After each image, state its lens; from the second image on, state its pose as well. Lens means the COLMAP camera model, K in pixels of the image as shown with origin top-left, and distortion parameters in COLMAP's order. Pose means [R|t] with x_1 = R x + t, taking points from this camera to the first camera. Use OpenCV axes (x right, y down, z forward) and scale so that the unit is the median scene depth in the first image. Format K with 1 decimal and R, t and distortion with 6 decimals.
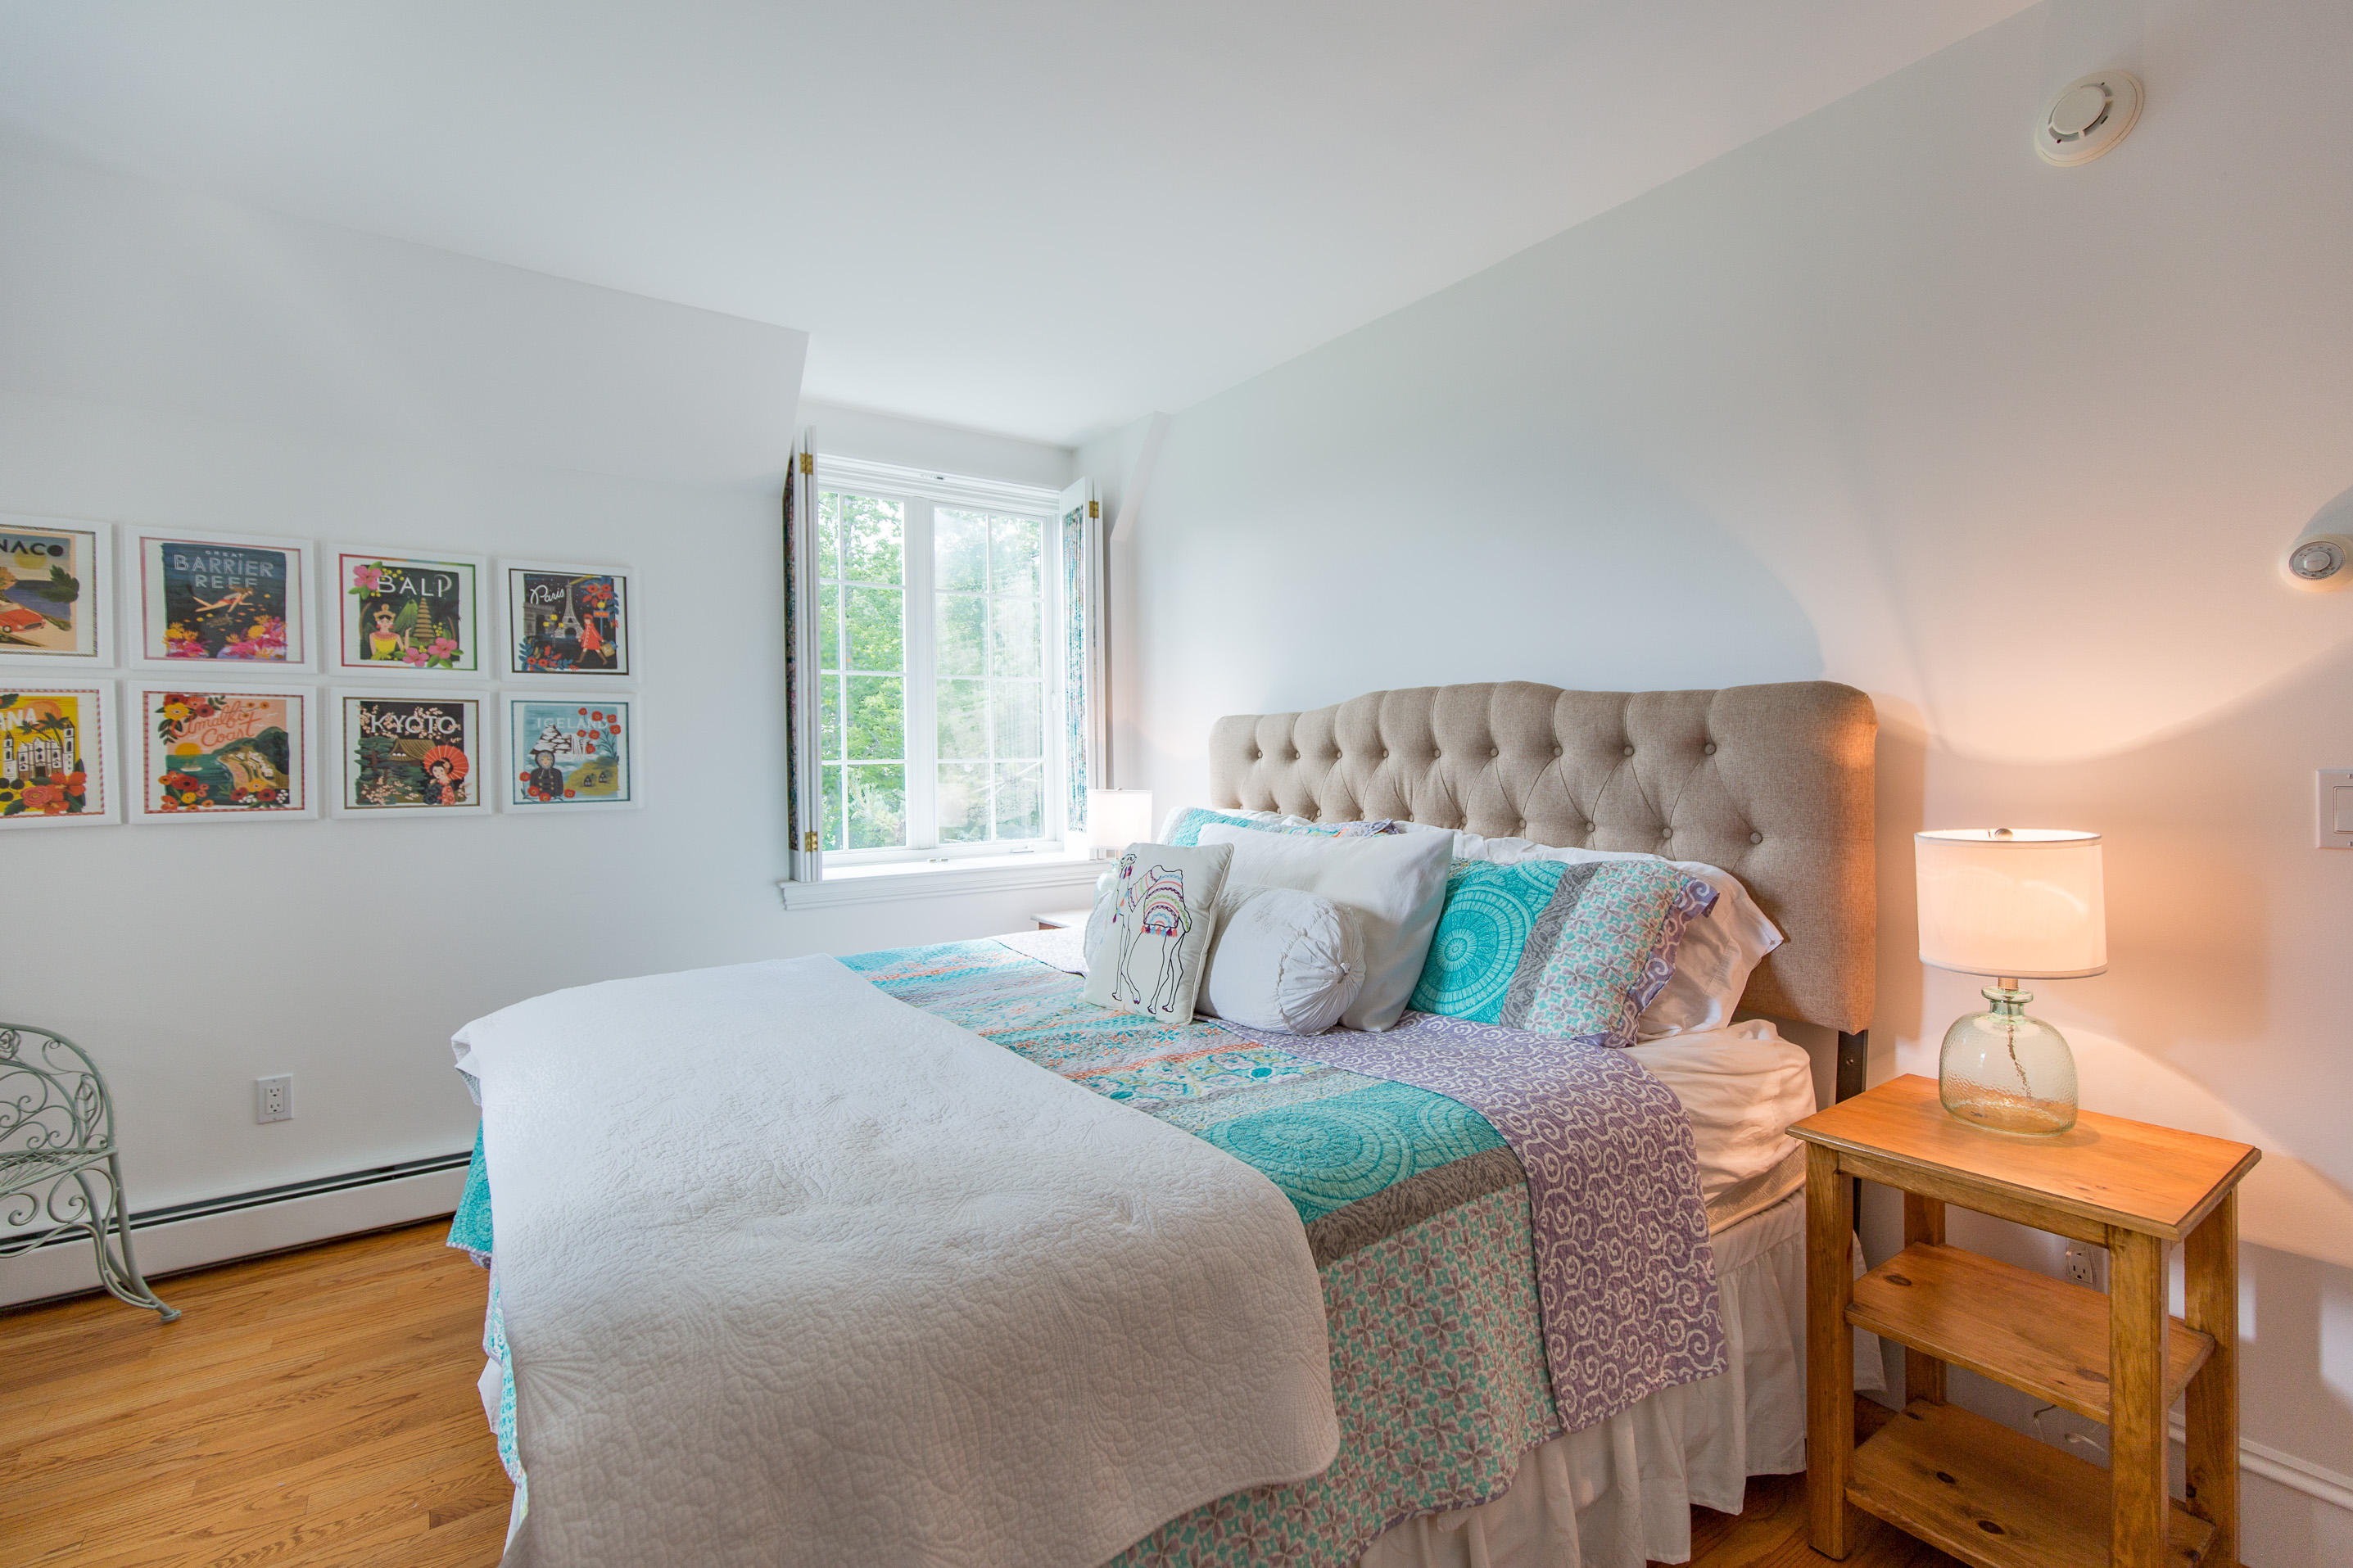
lens RADIAL K [[1042.2, 0, 1190.3], [0, 1042.2, 778.6], [0, 0, 1]] dist [0.005623, -0.000292]
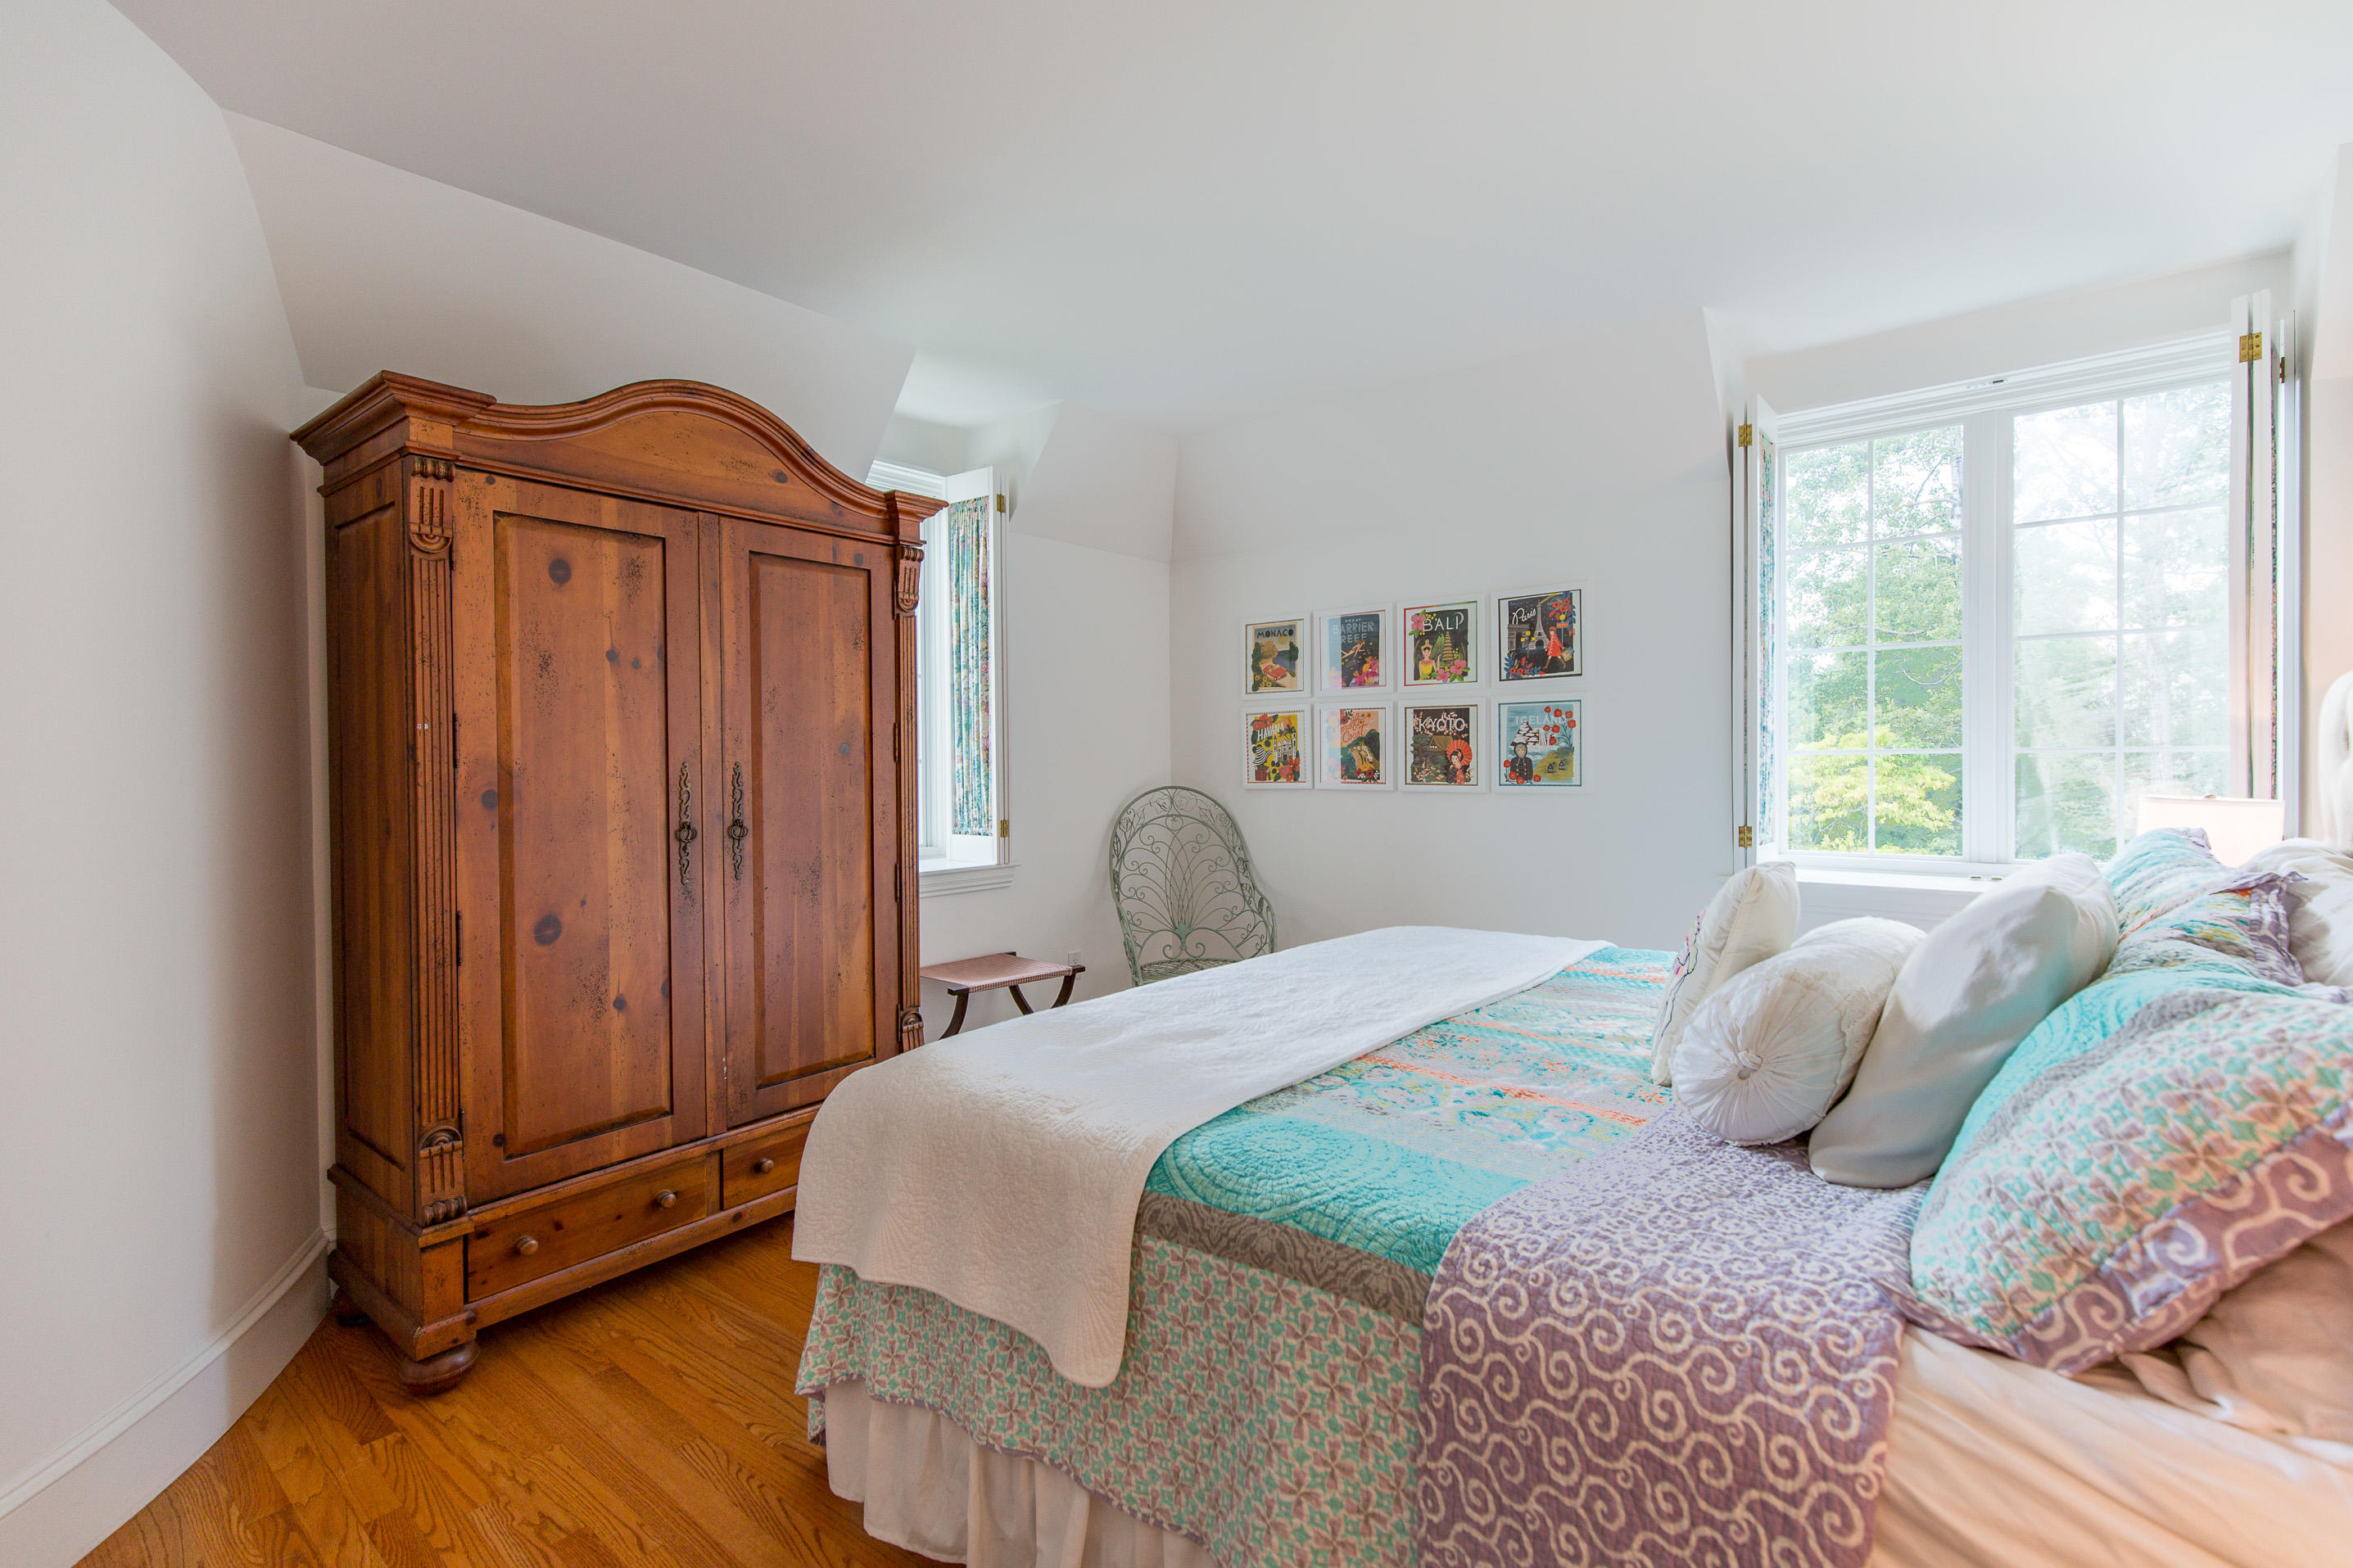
lens RADIAL K [[1042.2, 0, 1189.0], [0, 1042.2, 769.4], [0, 0, 1]] dist [0.005623, -0.000292]
pose [[0.271486, 0.019445, -0.962246, 0.498576], [-0.011409, 0.999791, 0.016985, -0.013038], [0.962375, 0.006367, 0.271651, 0.319462]]
